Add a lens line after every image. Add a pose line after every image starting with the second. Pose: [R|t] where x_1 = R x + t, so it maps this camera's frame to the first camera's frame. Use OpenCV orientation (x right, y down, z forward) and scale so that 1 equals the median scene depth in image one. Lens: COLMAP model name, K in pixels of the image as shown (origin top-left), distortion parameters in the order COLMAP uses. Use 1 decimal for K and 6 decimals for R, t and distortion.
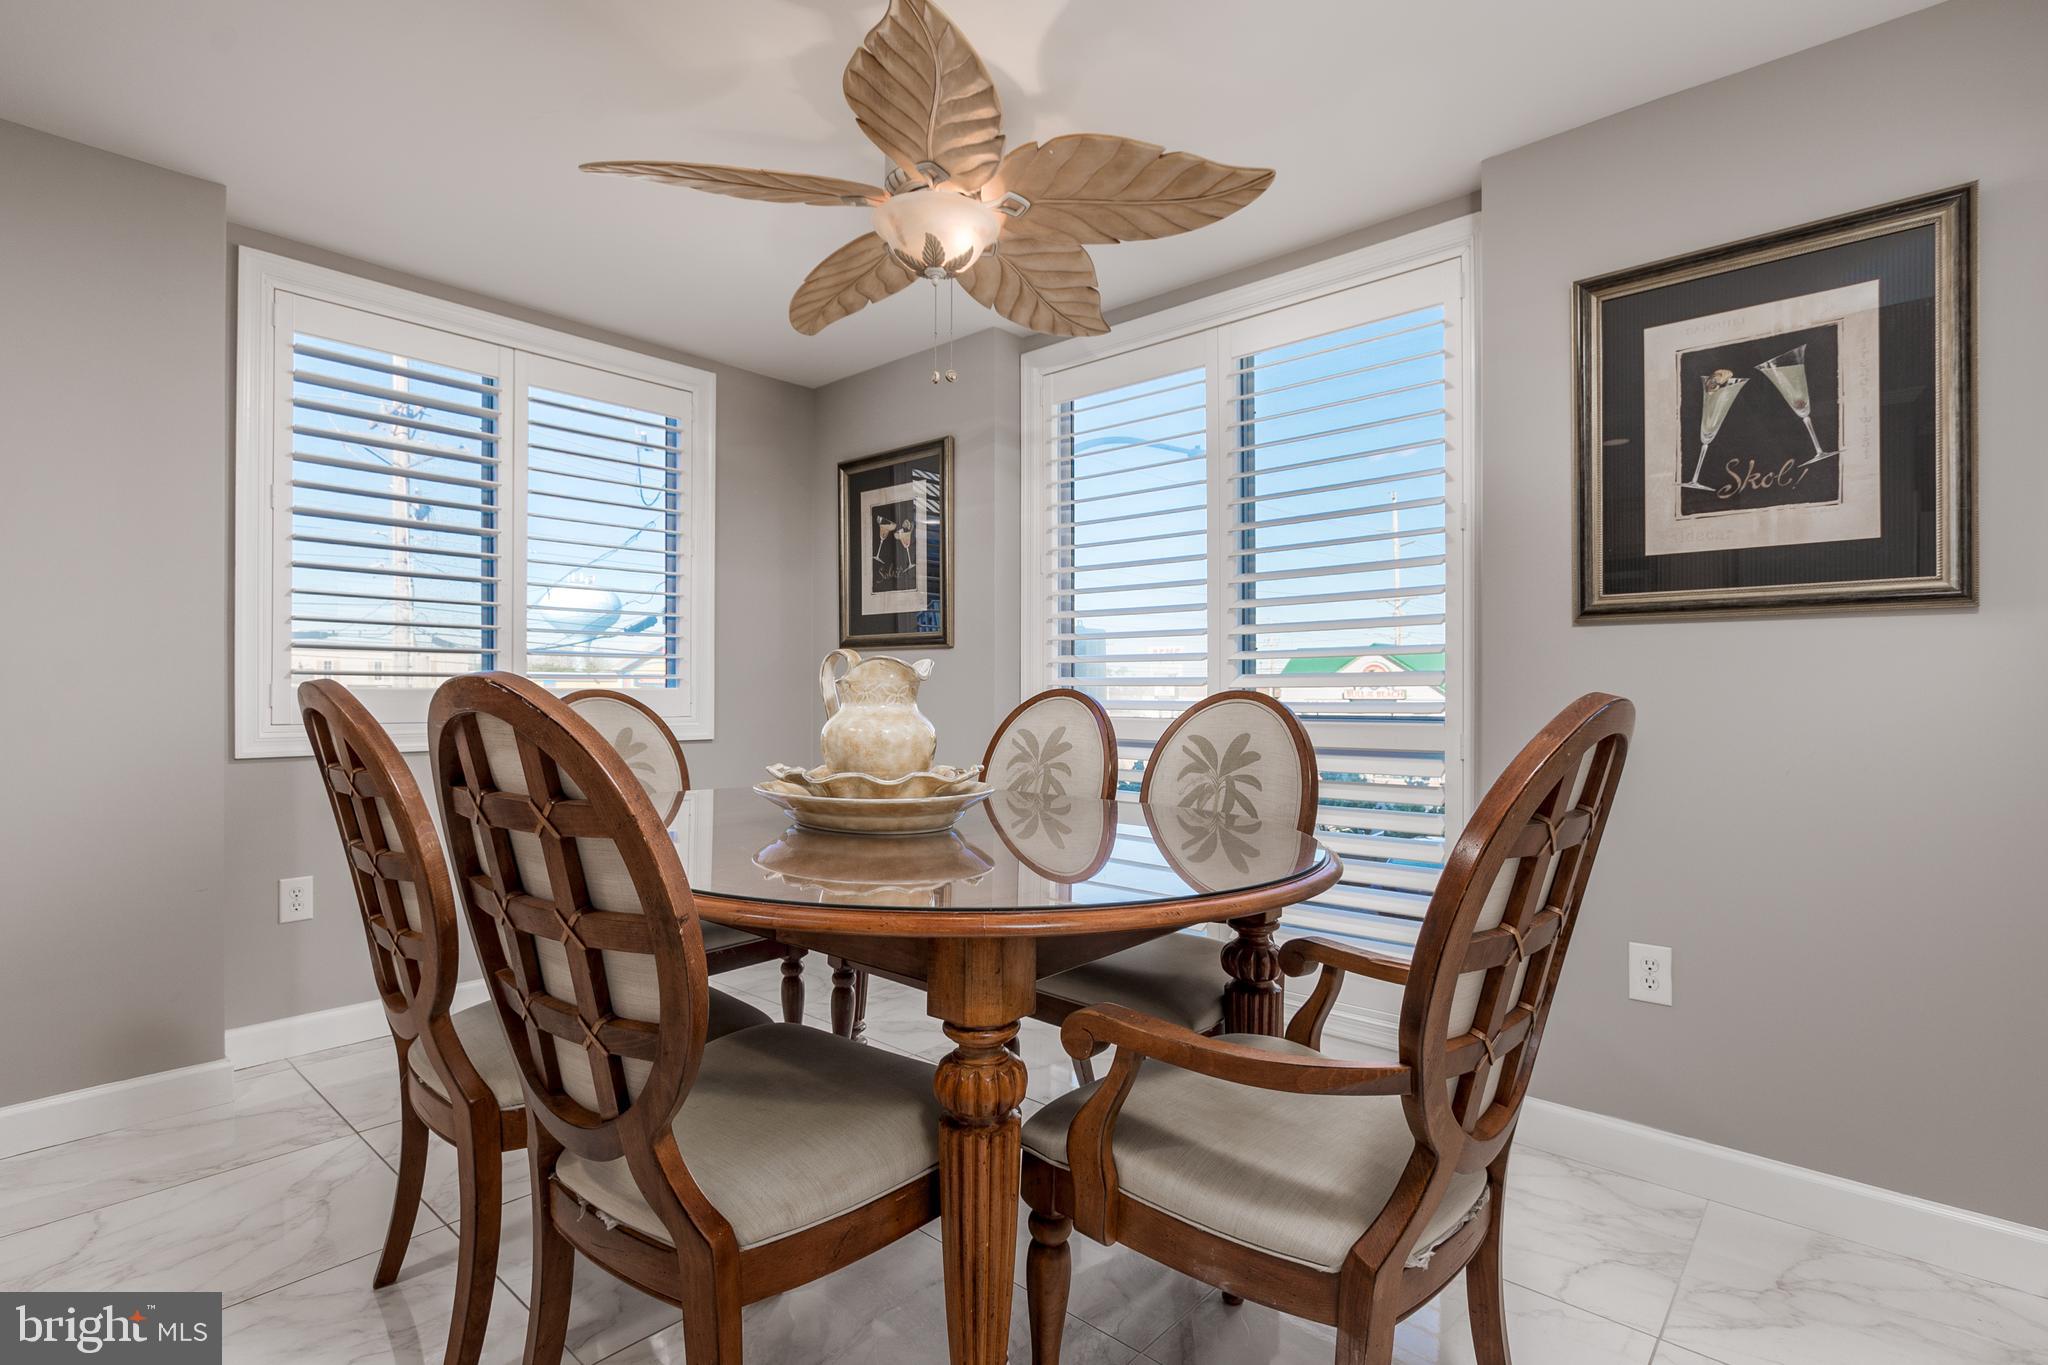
lens RADIAL K [[976.8, 0, 1015.8], [0, 976.8, 680.3], [0, 0, 1]] dist [-0.002394, -0.003864]
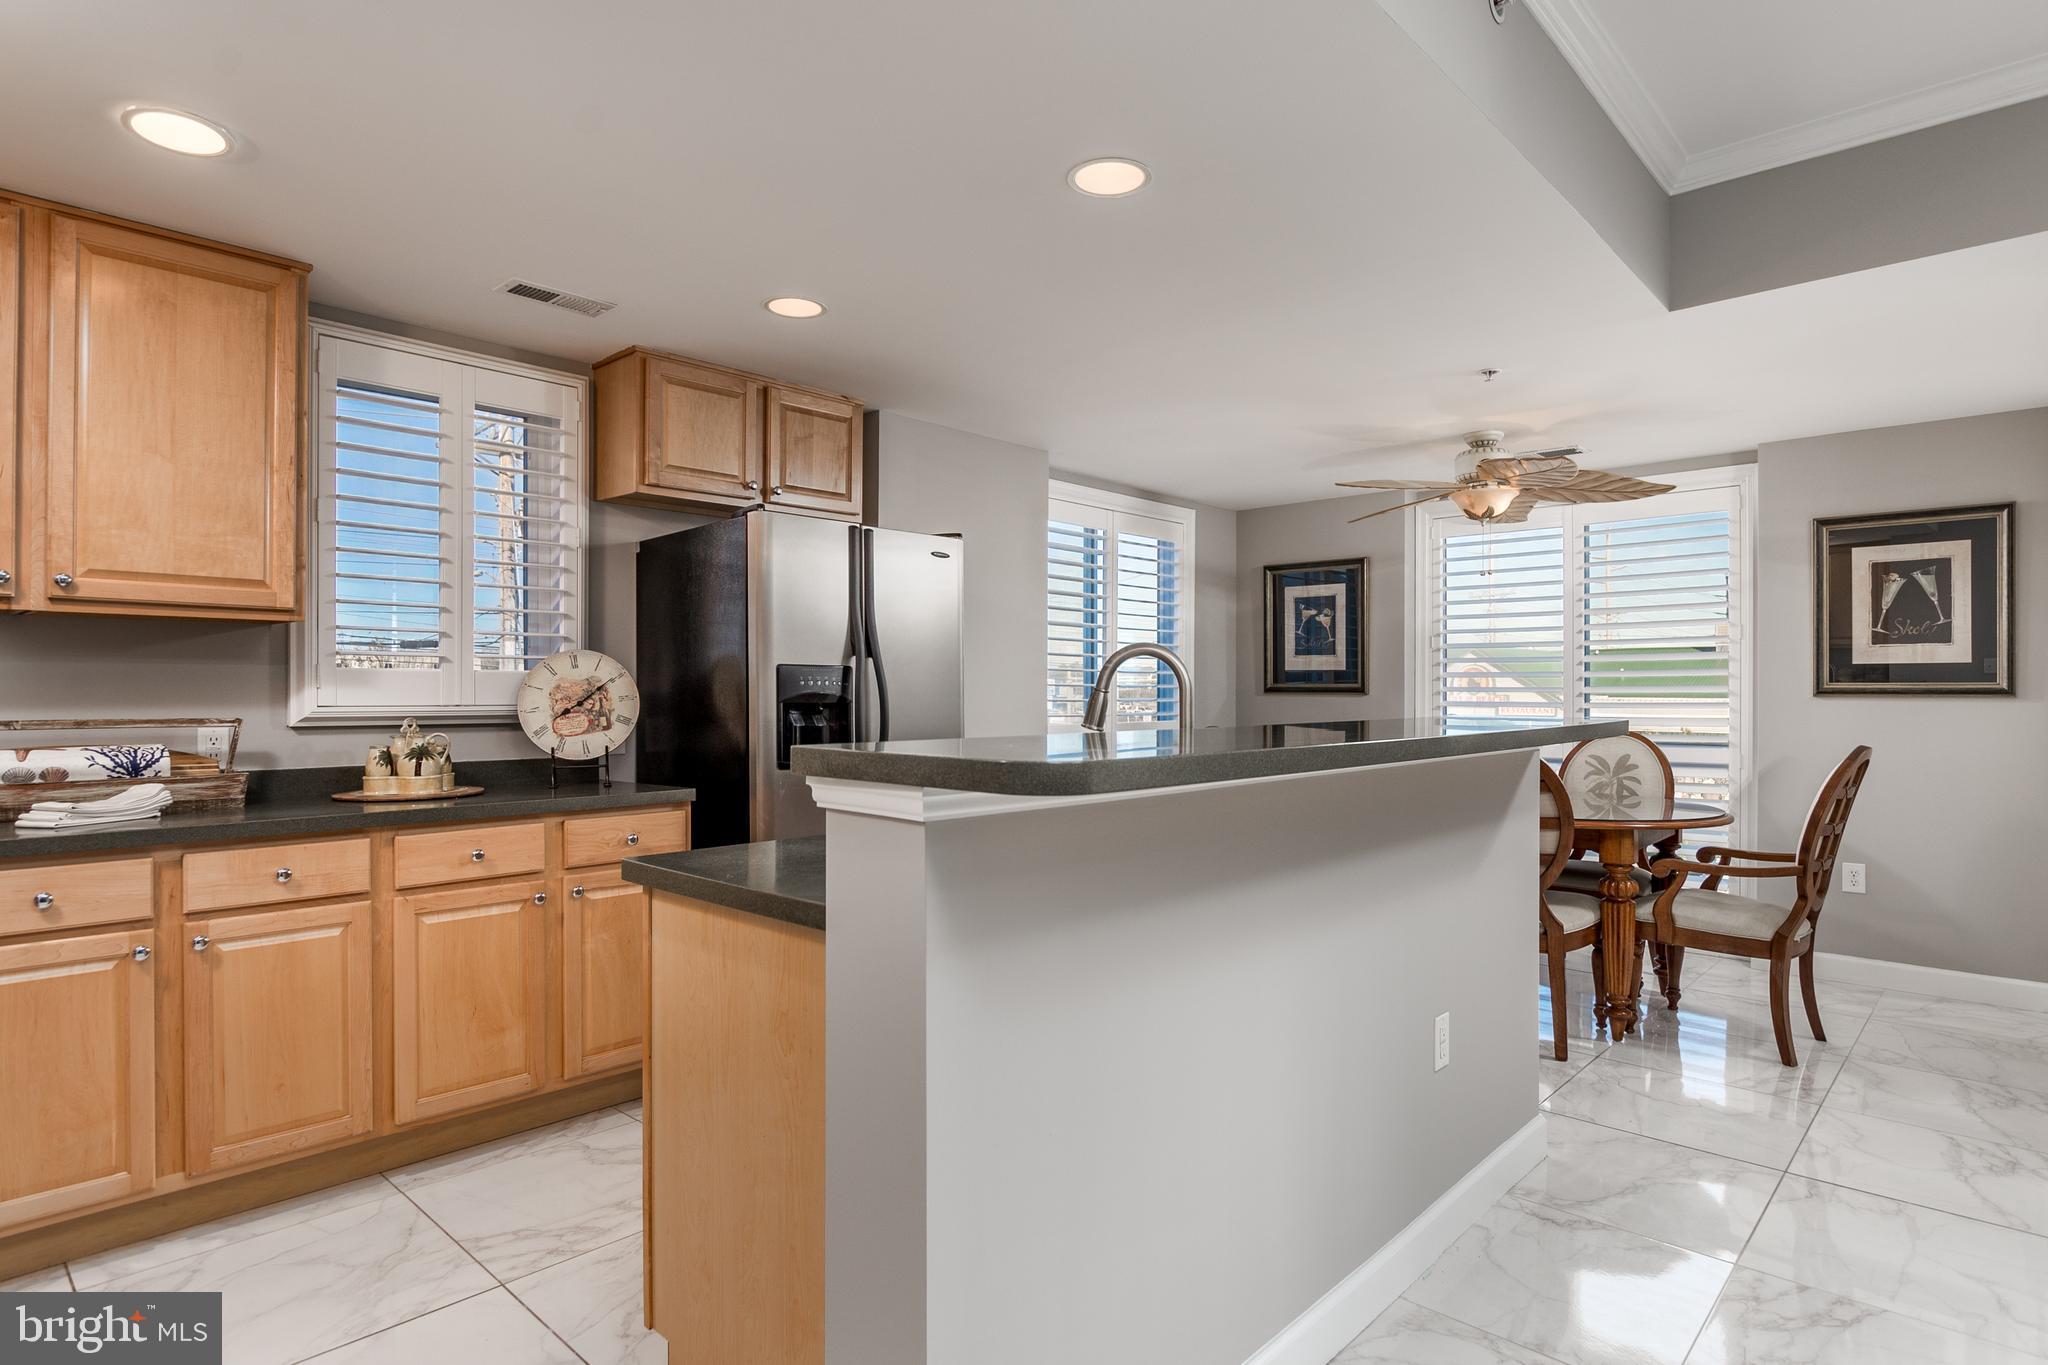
lens RADIAL K [[1095.0, 0, 1020.7], [0, 1095.0, 687.0], [0, 0, 1]] dist [-0.002344, -0.002078]
pose [[0.999680, 0.000096, -0.025297, -0.975873], [-0.000027, 0.999996, 0.002722, -0.088300], [0.025298, -0.002721, 0.999676, -1.245686]]
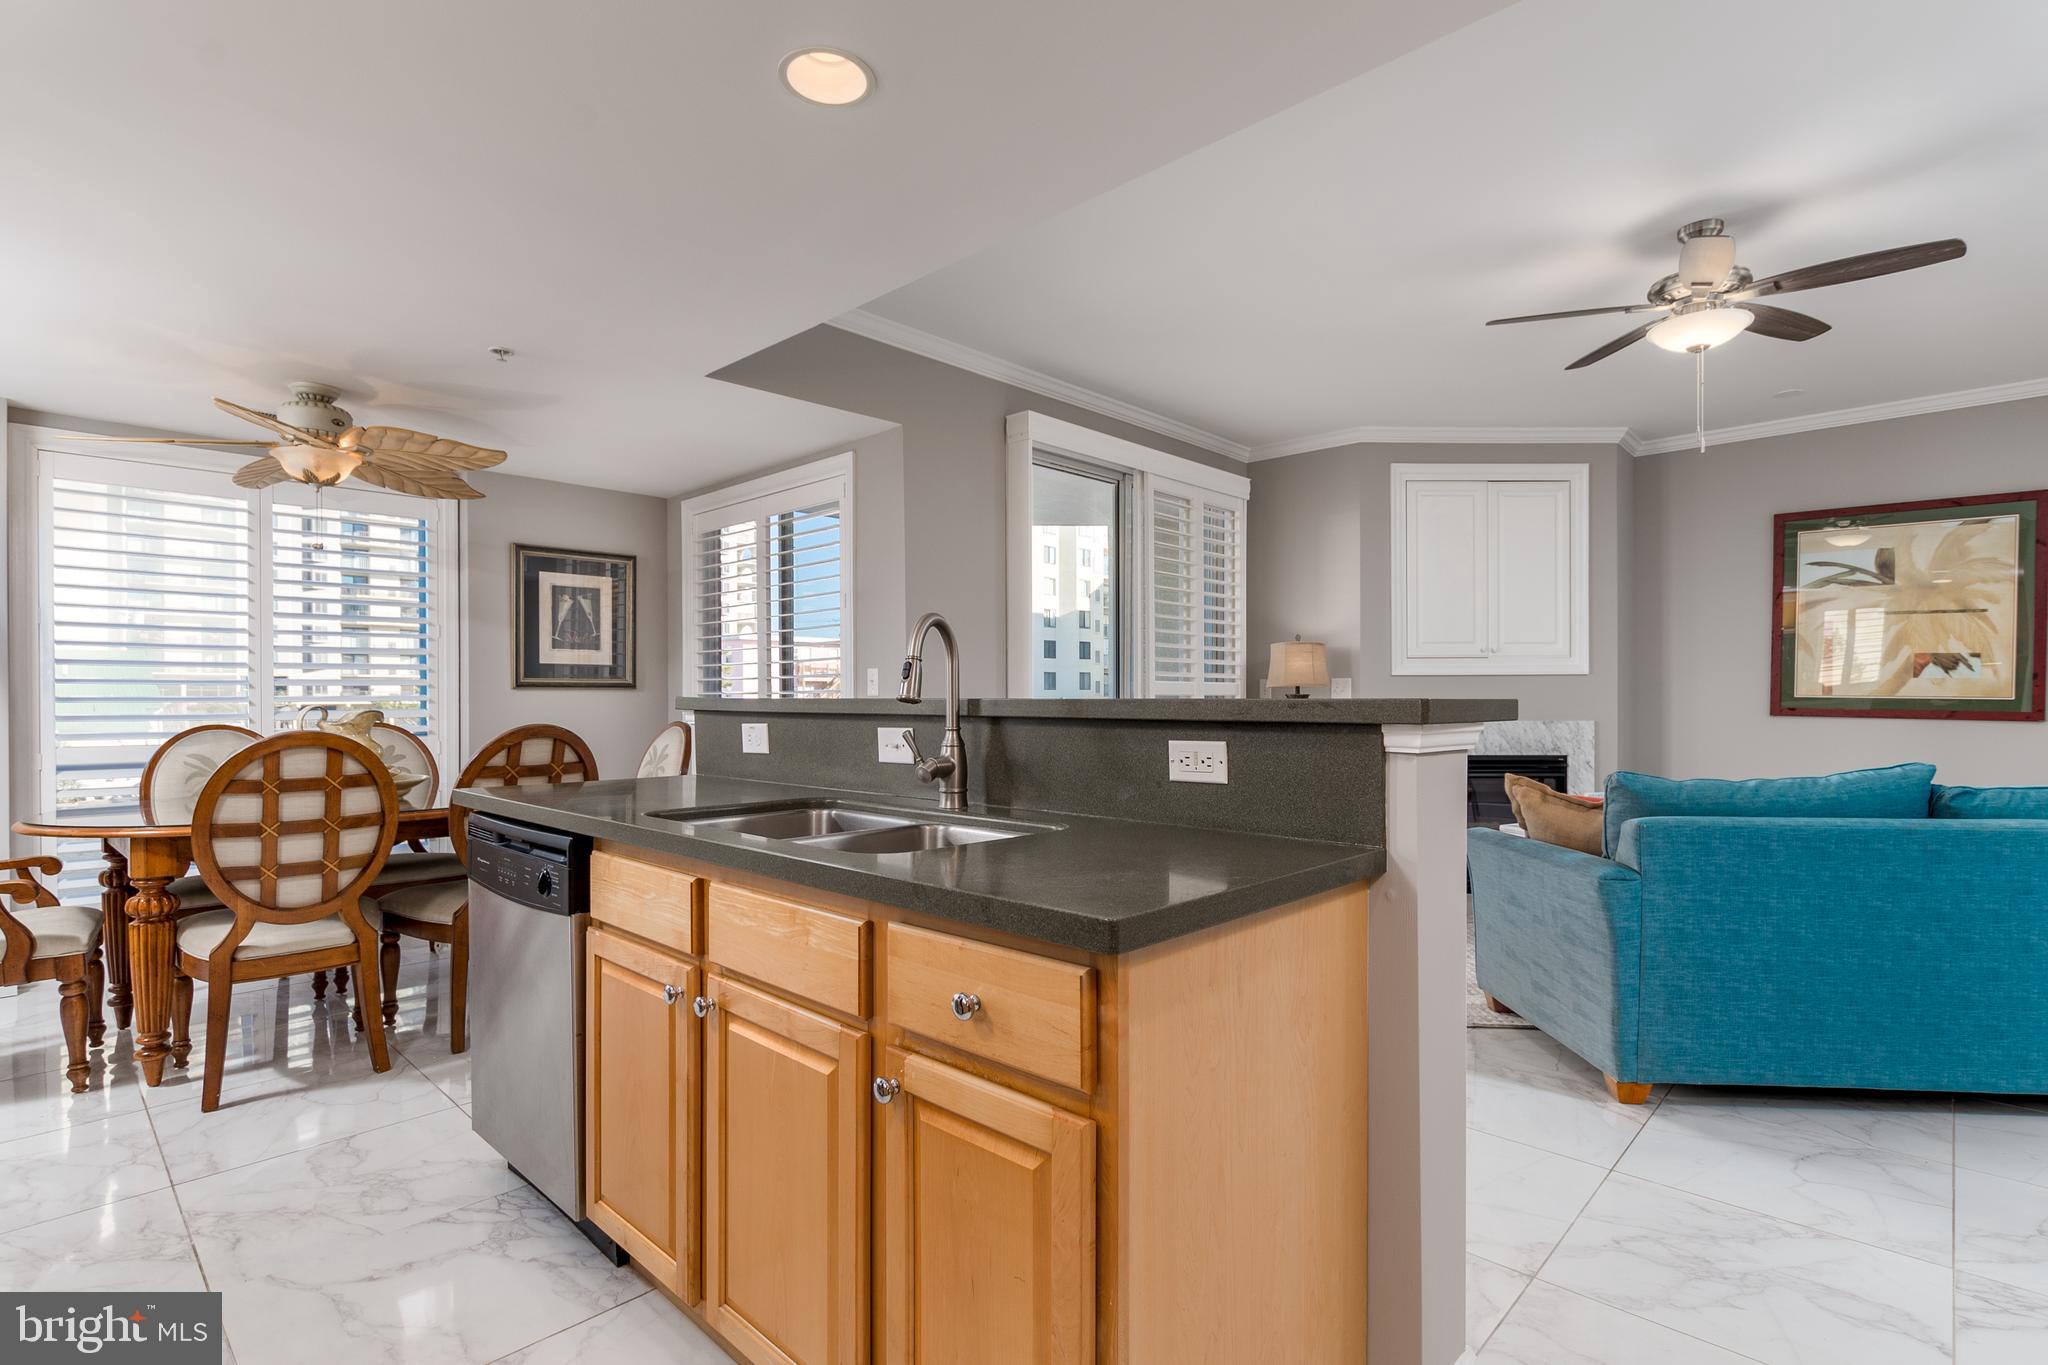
lens RADIAL K [[976.8, 0, 1025.7], [0, 976.8, 698.8], [0, 0, 1]] dist [-0.002394, -0.003864]
pose [[0.025699, -0.003959, 0.999662, -1.813865], [-0.003056, 0.999987, 0.004039, -0.051418], [-0.999665, -0.003159, 0.025687, -0.298776]]
